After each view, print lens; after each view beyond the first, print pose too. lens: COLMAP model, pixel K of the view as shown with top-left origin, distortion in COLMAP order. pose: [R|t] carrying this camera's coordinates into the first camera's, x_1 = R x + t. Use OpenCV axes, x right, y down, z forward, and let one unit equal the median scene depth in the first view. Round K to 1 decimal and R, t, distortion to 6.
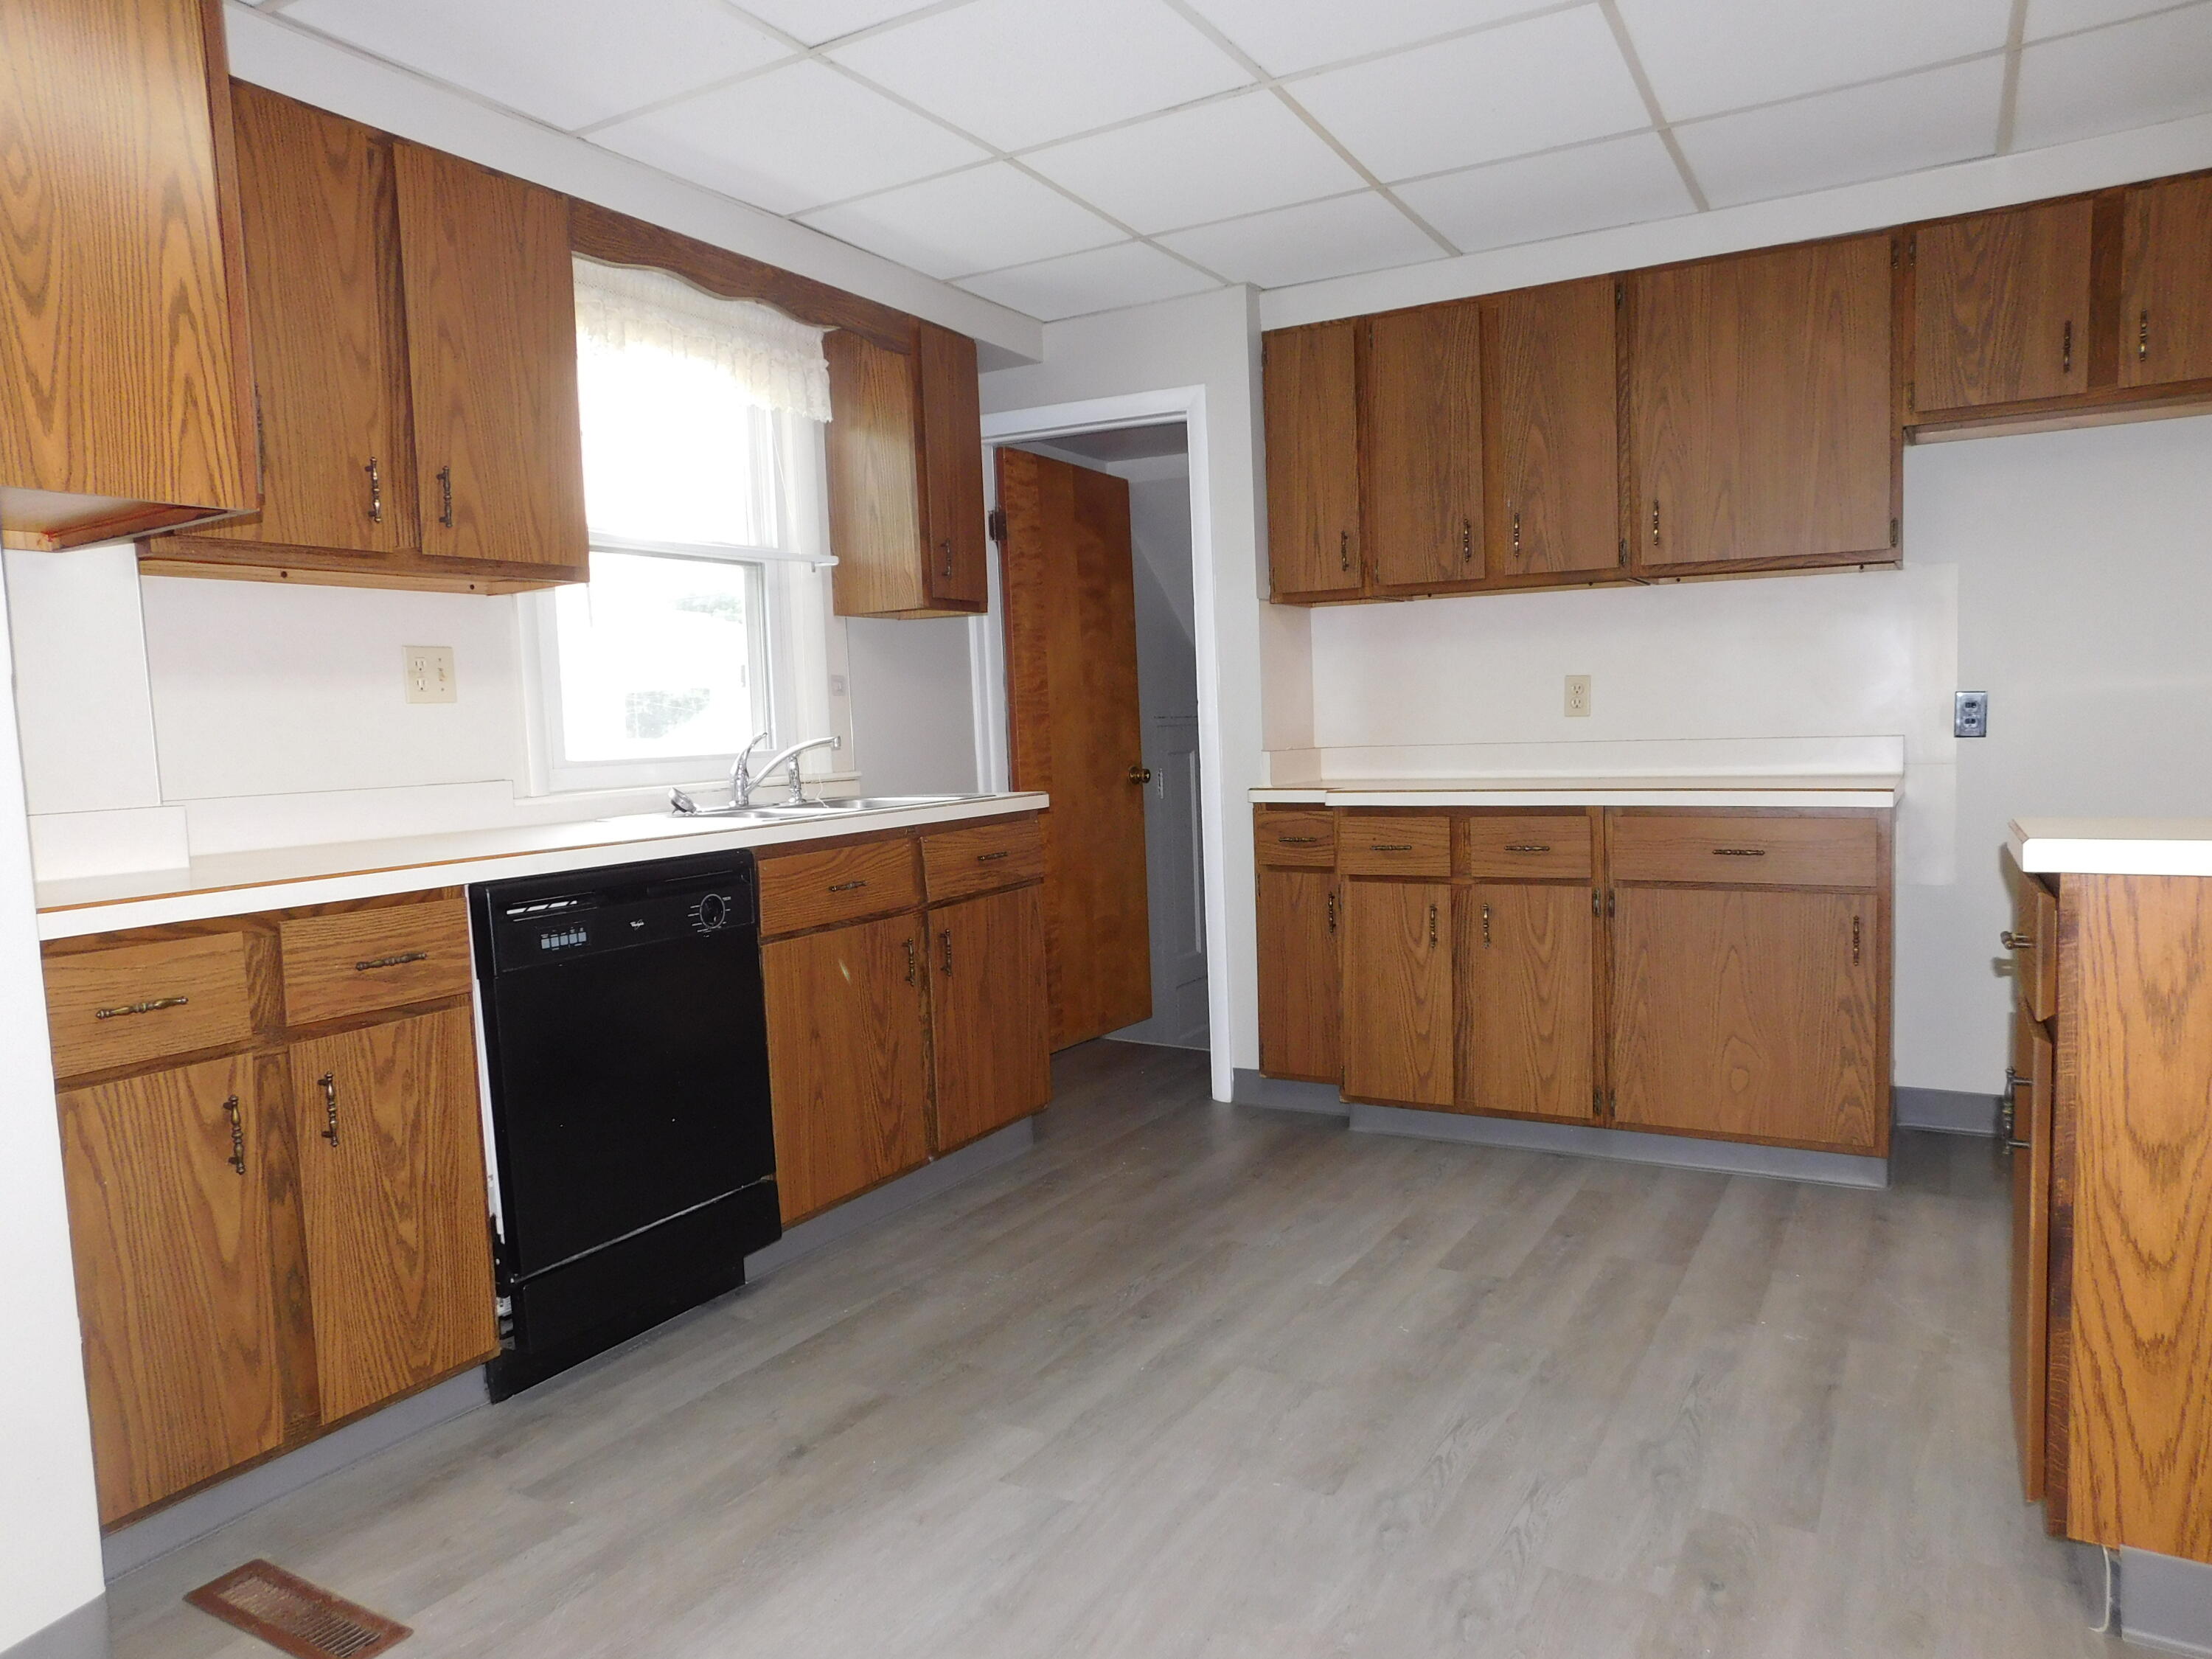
lens RADIAL K [[1468.5, 0, 1098.0], [0, 1468.5, 826.4], [0, 0, 1]] dist [-0.065136, 0.051596]
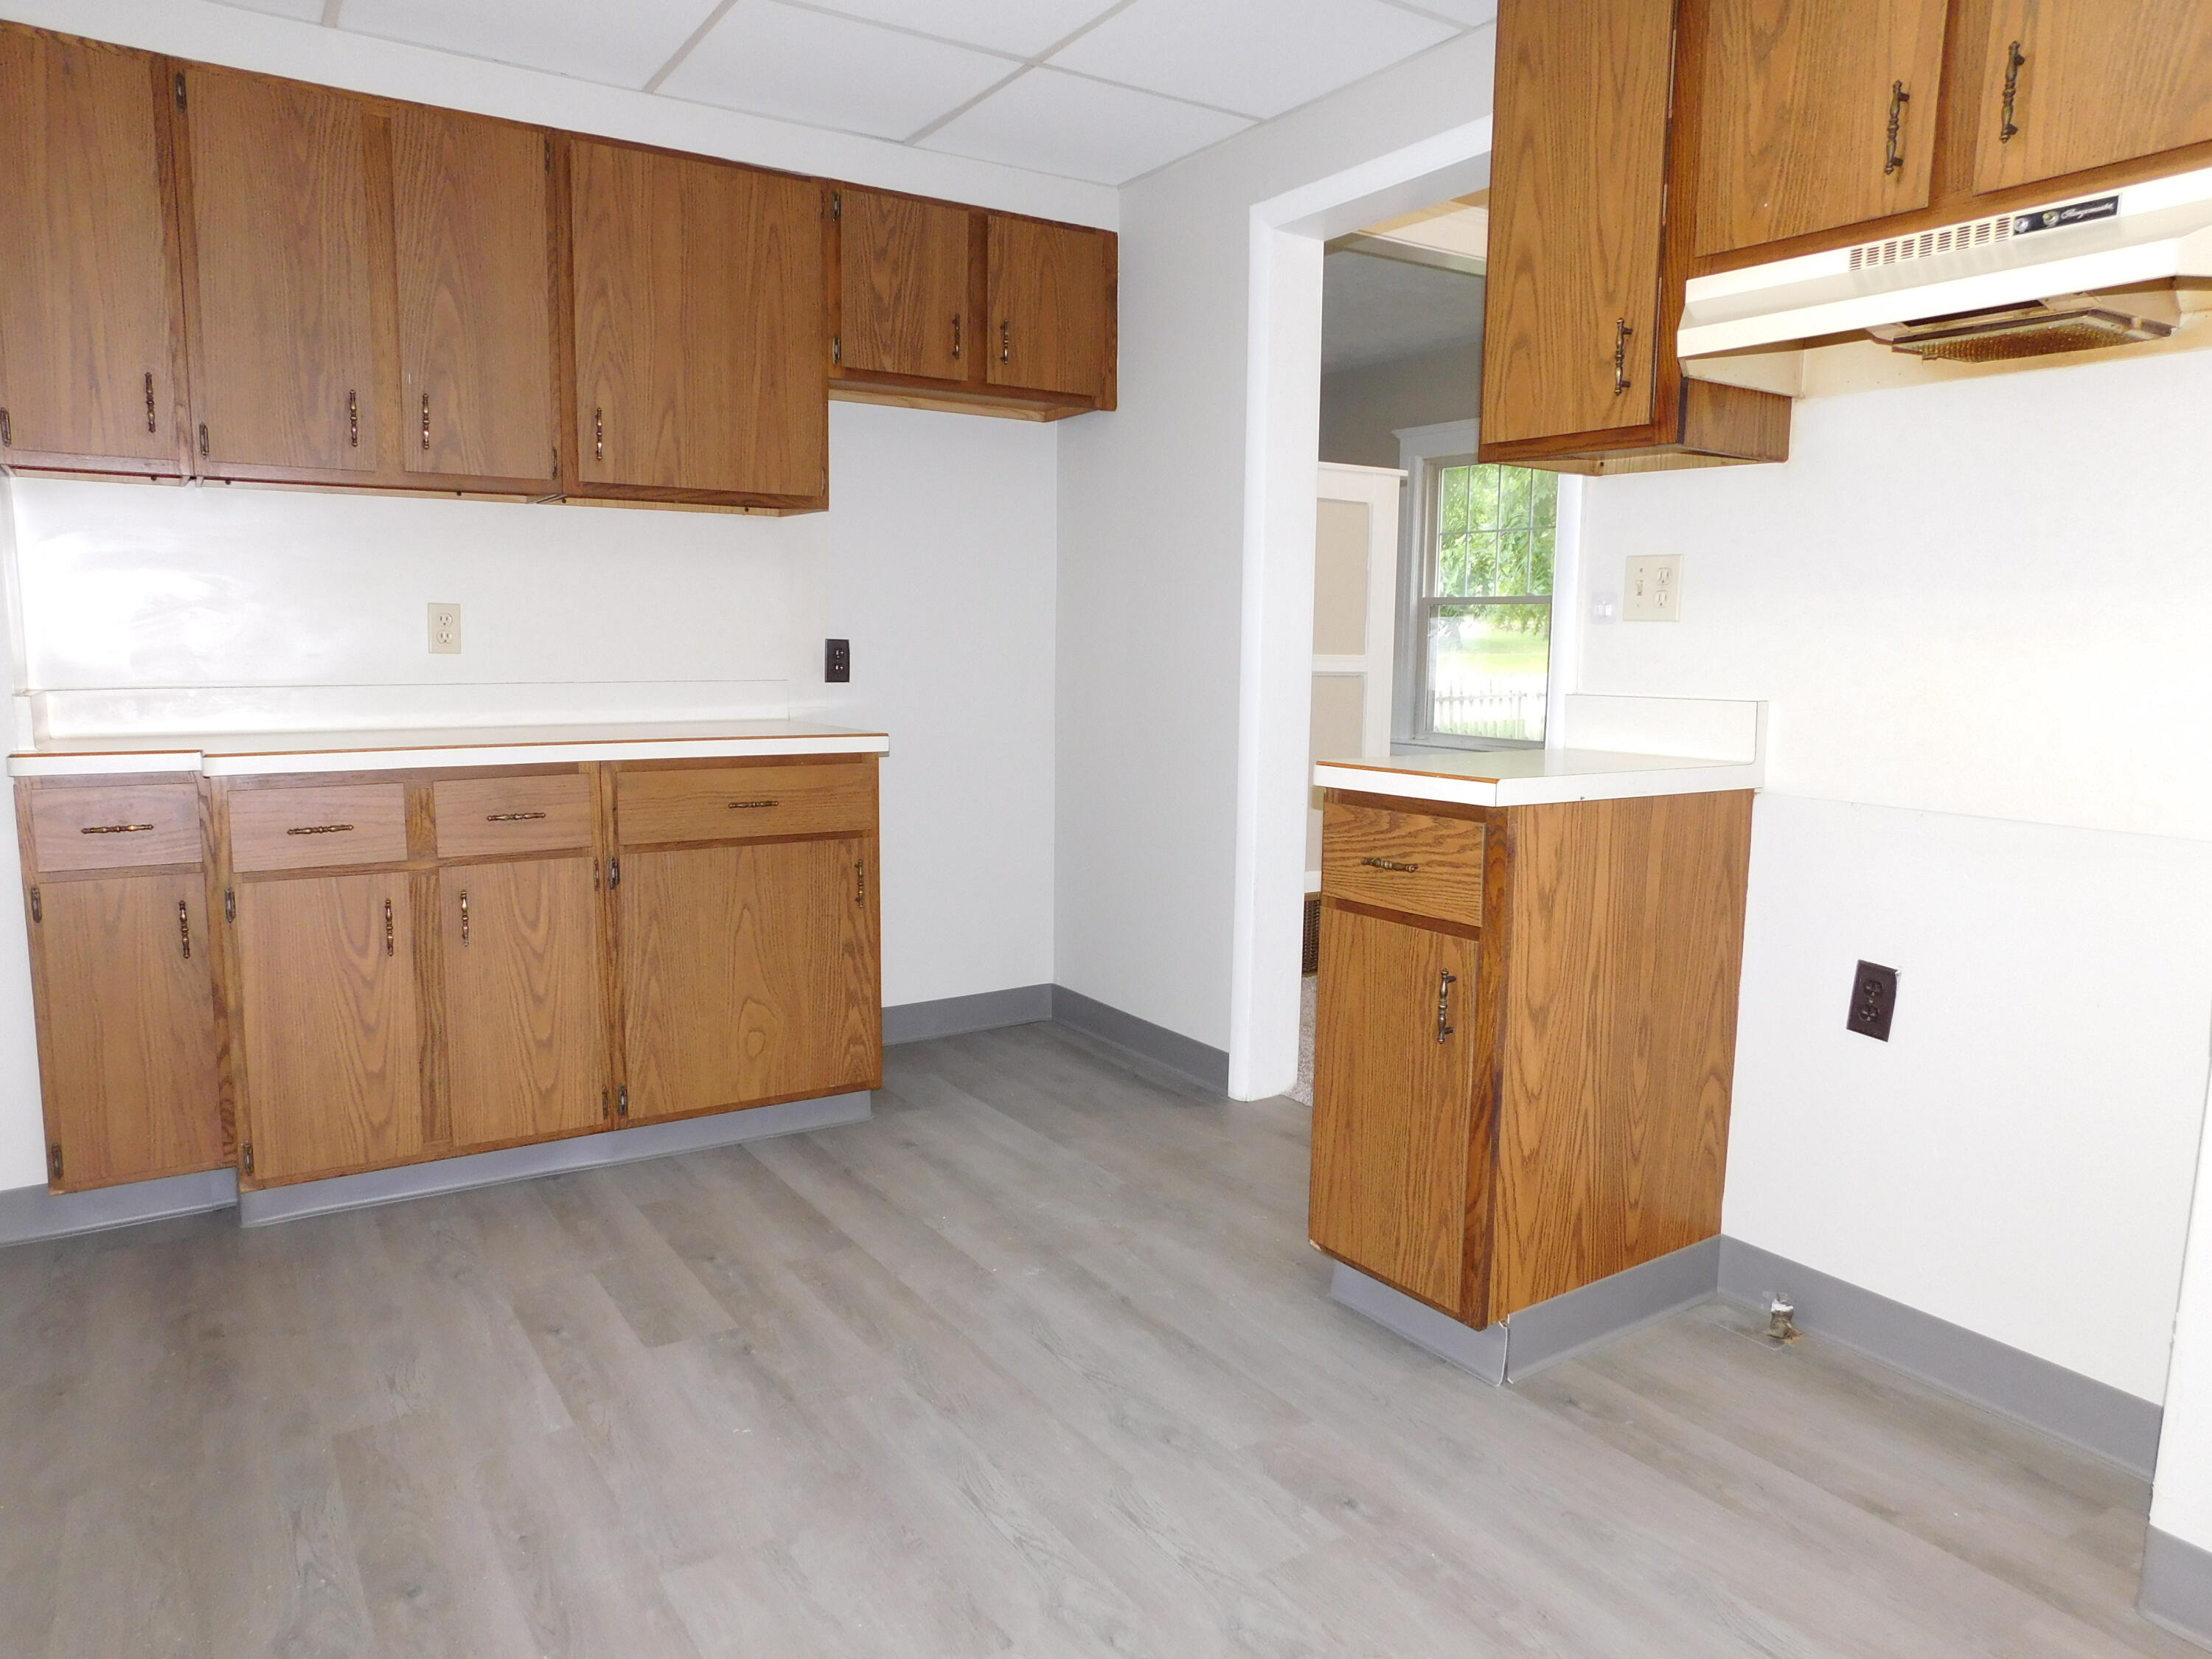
lens RADIAL K [[1468.5, 0, 1098.0], [0, 1468.5, 826.4], [0, 0, 1]] dist [-0.065136, 0.051596]
pose [[0.450656, -0.077812, 0.889300, -0.322333], [0.037821, 0.996964, 0.068066, -0.025862], [-0.891896, 0.002960, 0.452231, 0.394616]]
